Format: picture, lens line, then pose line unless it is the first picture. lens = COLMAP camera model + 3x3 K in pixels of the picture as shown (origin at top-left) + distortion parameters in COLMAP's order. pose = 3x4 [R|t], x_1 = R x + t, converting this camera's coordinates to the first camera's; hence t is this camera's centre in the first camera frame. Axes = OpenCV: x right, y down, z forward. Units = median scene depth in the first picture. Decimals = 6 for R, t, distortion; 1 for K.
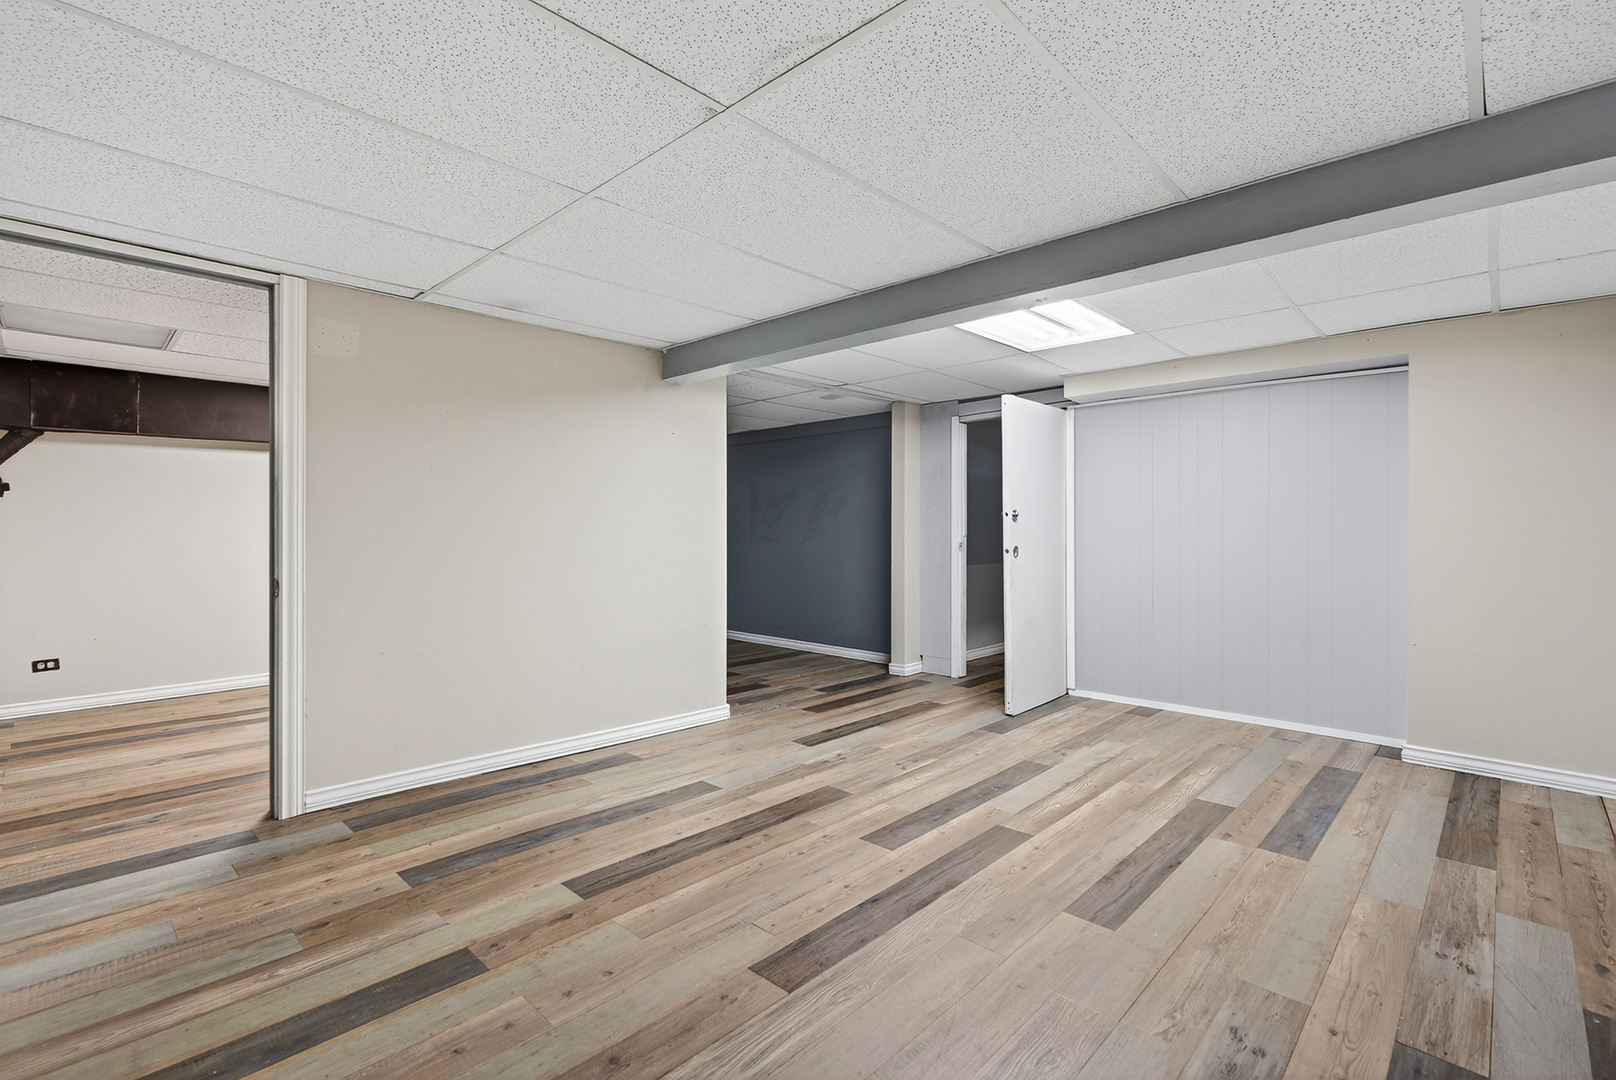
lens RADIAL K [[732.5, 0, 806.0], [0, 732.5, 533.0], [0, 0, 1]] dist [0.016434, 0.001478]
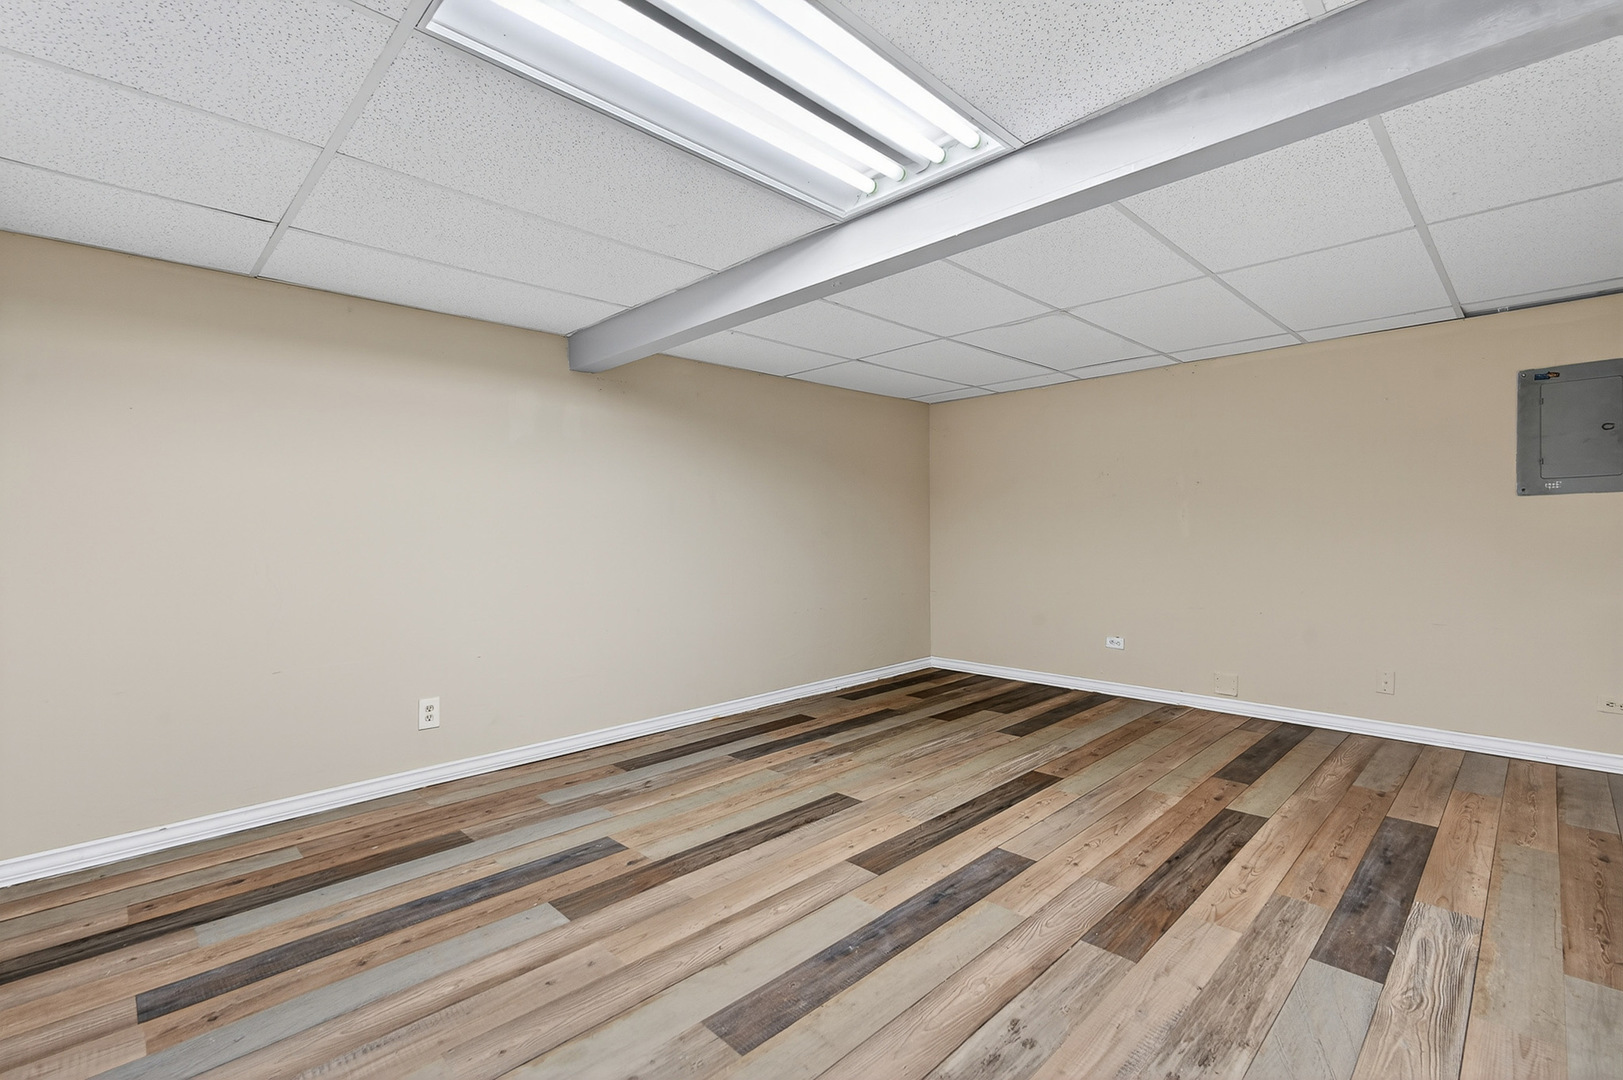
lens RADIAL K [[735.6, 0, 812.8], [0, 735.6, 535.8], [0, 0, 1]] dist [0.016434, 0.001478]
pose [[-0.999637, 0.007221, 0.025944, 0.329837], [0.007547, 0.999893, 0.012508, -0.005021], [-0.025851, 0.012700, -0.999585, 1.956491]]
